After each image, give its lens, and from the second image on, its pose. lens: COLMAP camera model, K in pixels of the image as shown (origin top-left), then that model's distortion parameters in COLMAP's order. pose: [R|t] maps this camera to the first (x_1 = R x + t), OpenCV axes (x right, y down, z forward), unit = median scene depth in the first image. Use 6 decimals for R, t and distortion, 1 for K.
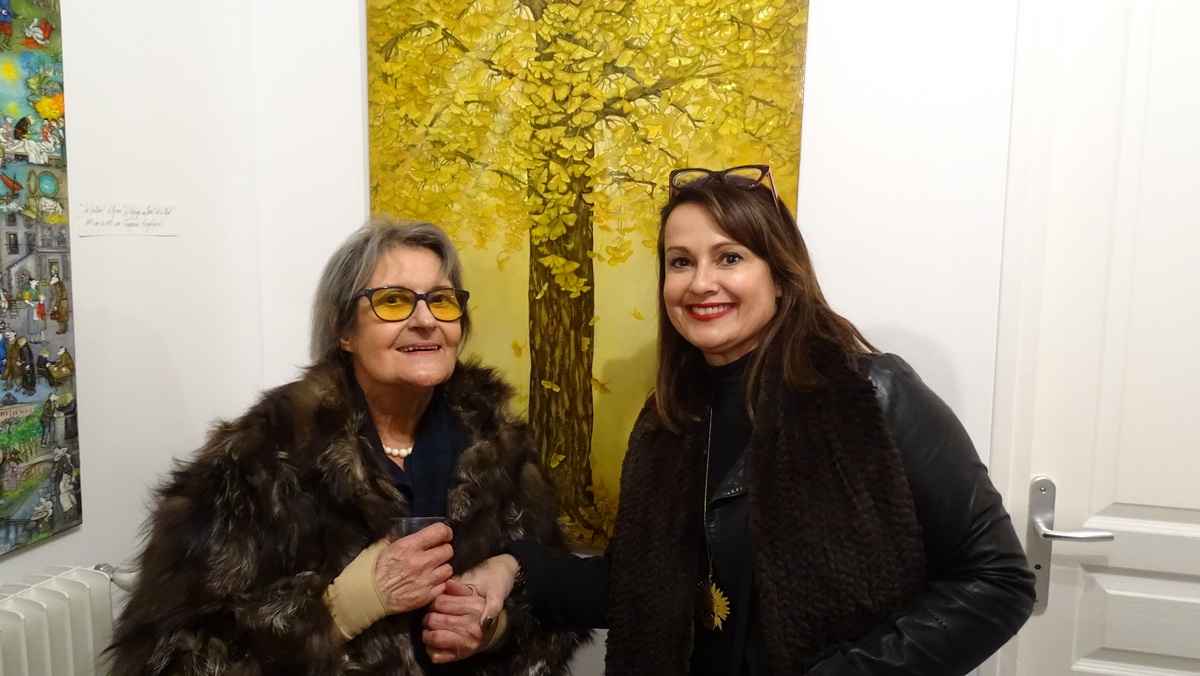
lens RADIAL K [[852.1, 0, 601.2], [0, 852.1, 341.1], [0, 0, 1]] dist [-0.007160, -0.002167]
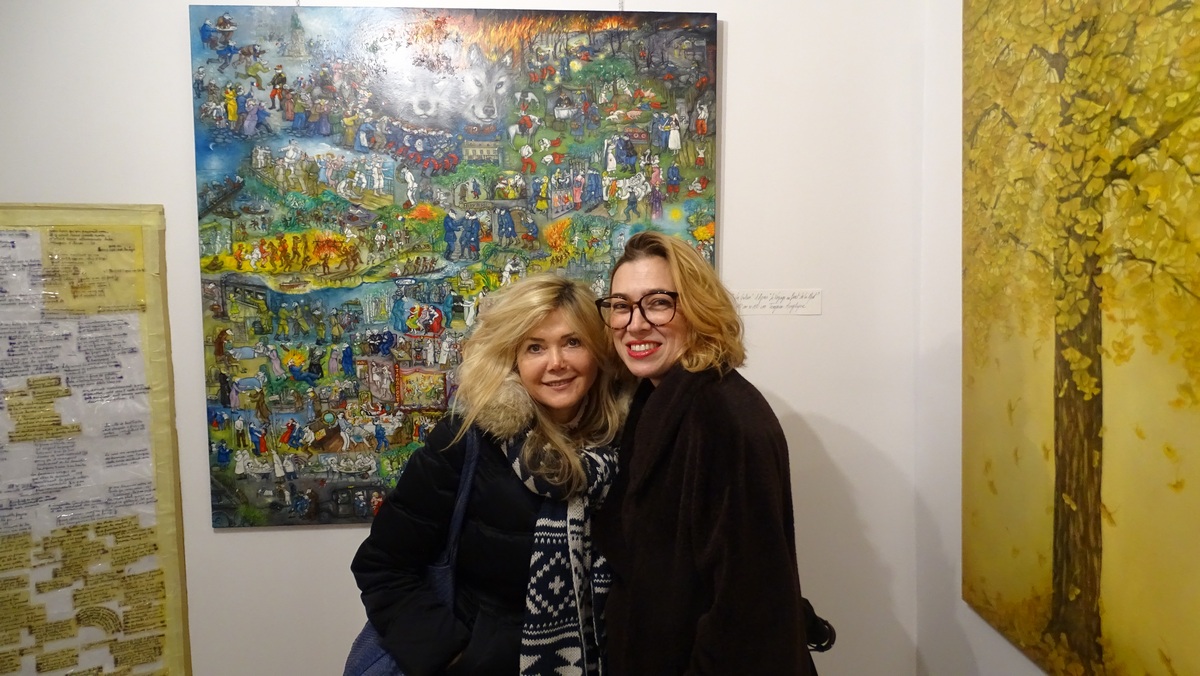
lens RADIAL K [[852.1, 0, 601.0], [0, 852.1, 336.9], [0, 0, 1]] dist [-0.007160, -0.002167]
pose [[0.306094, 0.047382, -0.950821, 0.614813], [-0.110945, 0.993731, 0.013805, -0.072367], [0.945515, 0.101263, 0.309432, 0.299451]]
